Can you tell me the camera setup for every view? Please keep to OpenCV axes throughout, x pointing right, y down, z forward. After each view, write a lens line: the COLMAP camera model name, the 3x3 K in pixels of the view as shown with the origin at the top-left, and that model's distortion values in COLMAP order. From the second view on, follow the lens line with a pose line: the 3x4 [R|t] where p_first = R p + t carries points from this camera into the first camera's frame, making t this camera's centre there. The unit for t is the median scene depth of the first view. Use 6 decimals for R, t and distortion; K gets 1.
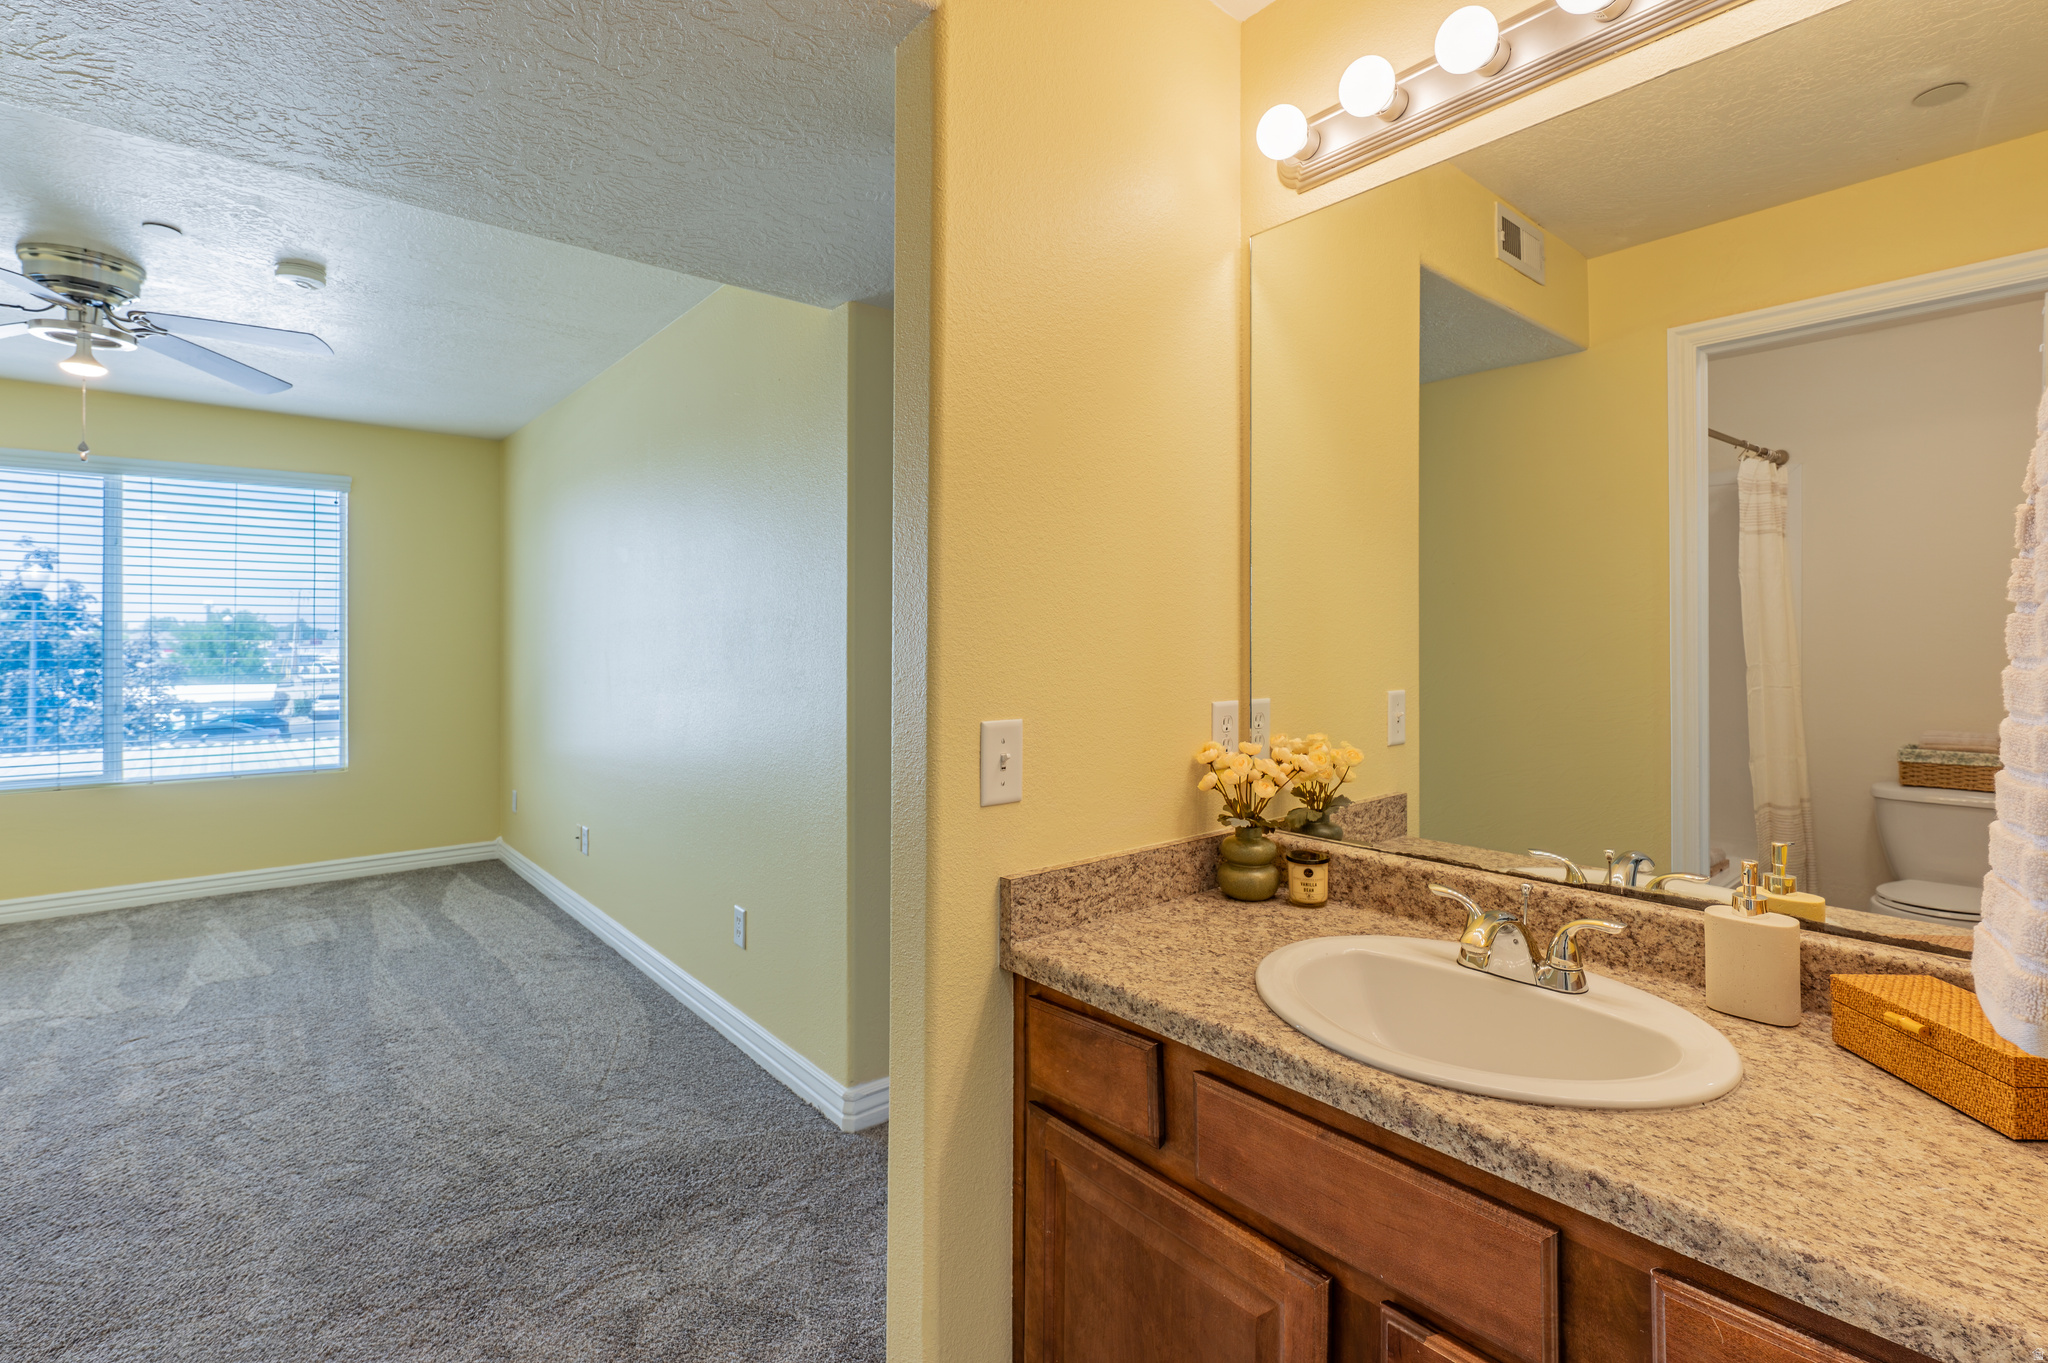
lens RADIAL K [[937.9, 0, 984.7], [0, 937.9, 640.6], [0, 0, 1]] dist [-0.001067, -0.000185]
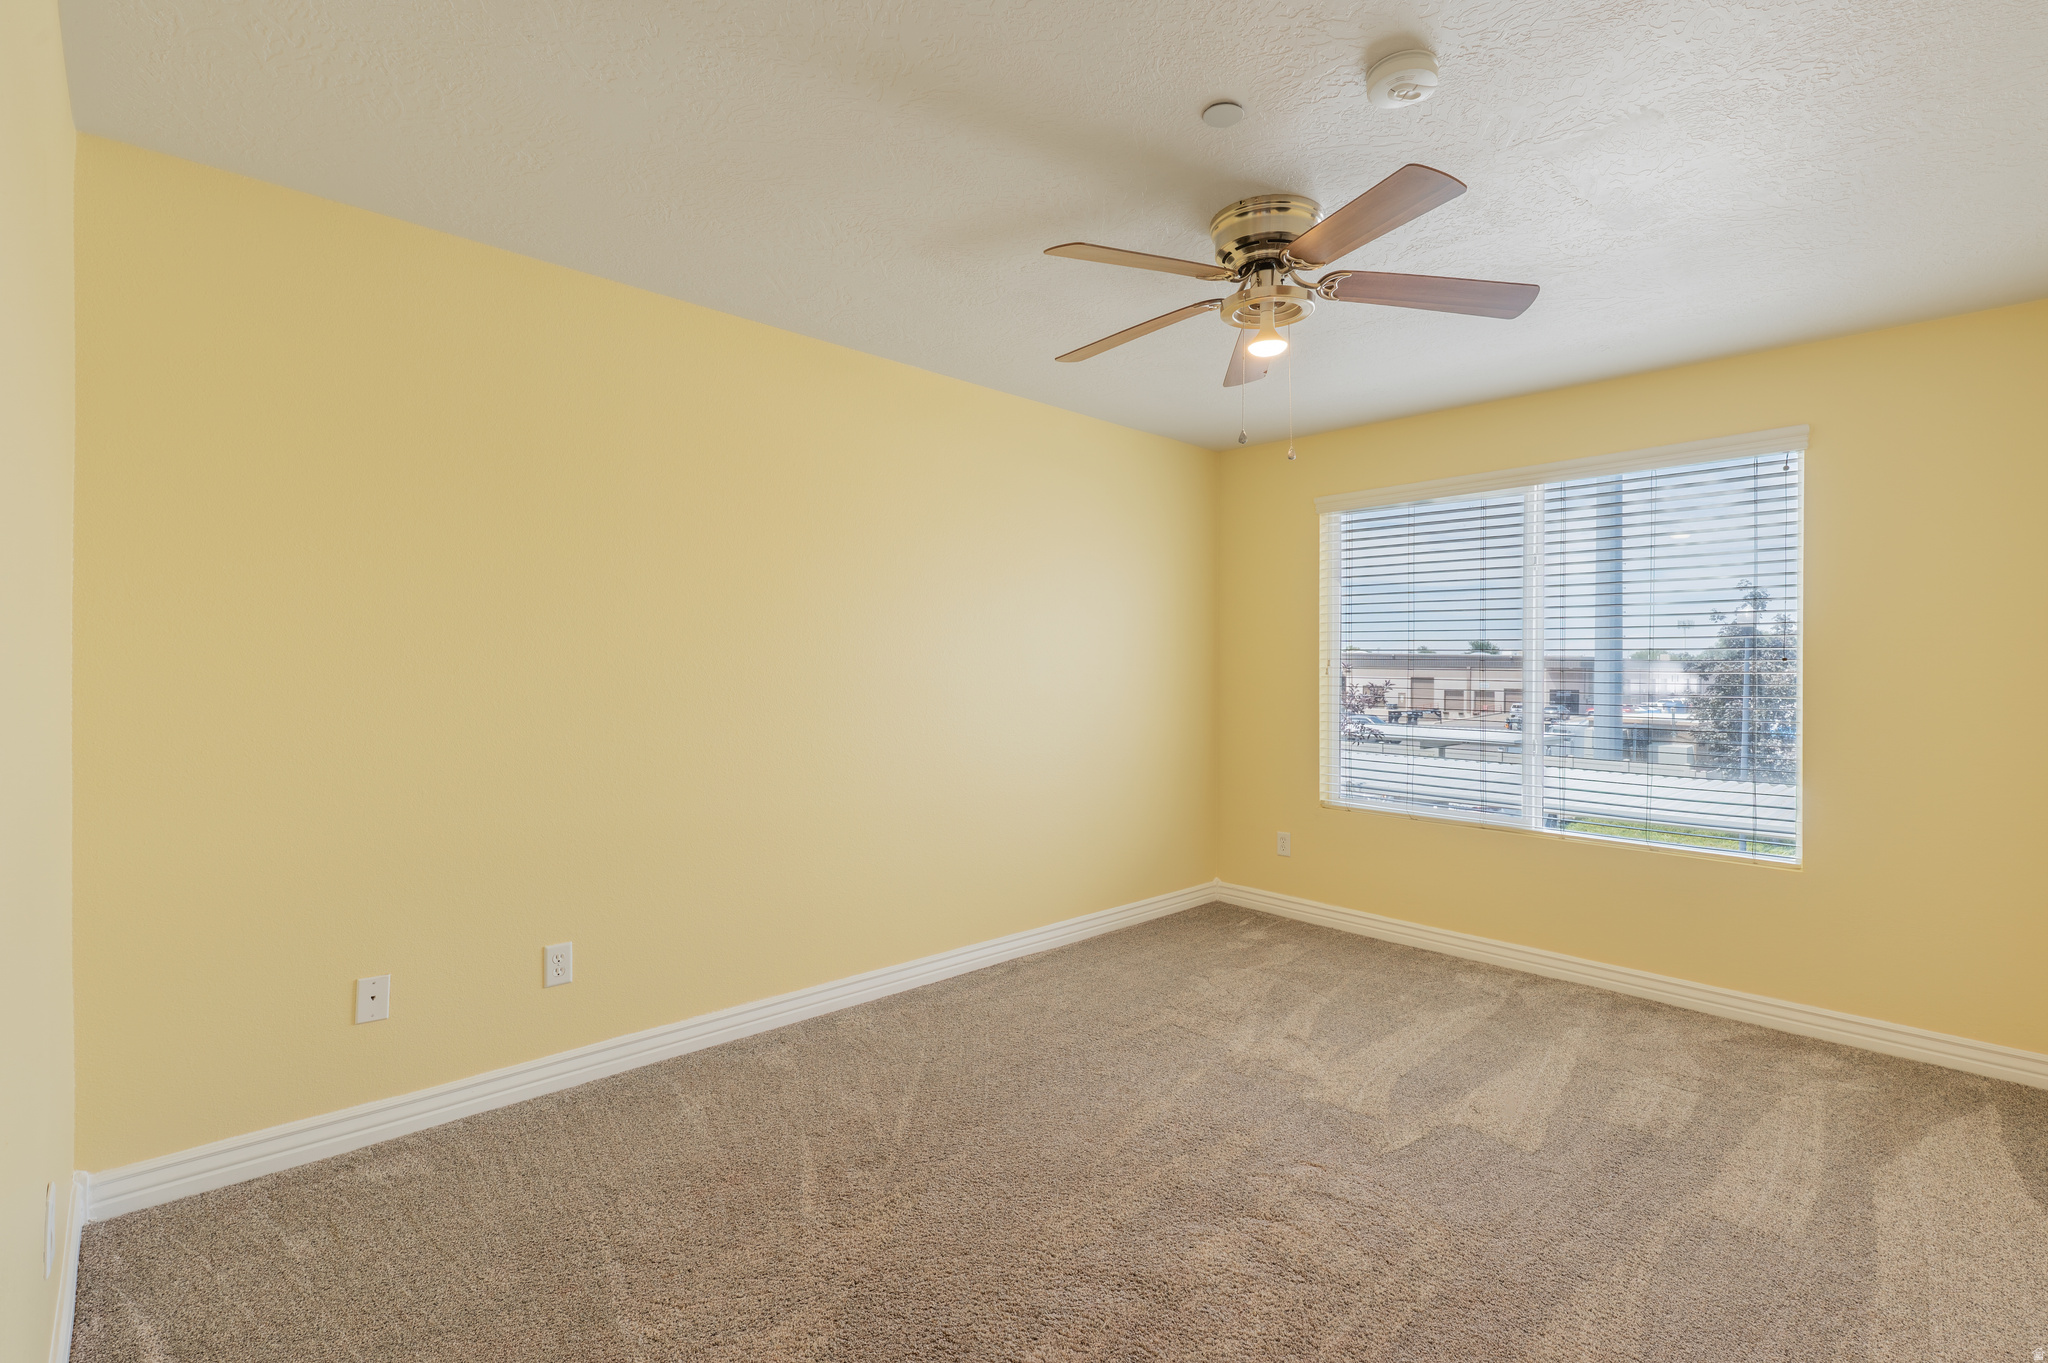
lens RADIAL K [[930.4, 0, 1029.6], [0, 930.4, 676.9], [0, 0, 1]] dist [-0.000642, 0.000011]
pose [[0.095630, 0.010999, -0.995356, -0.103397], [-0.010328, 0.999896, 0.010057, 0.000536], [0.995363, 0.009318, 0.095734, 0.502899]]
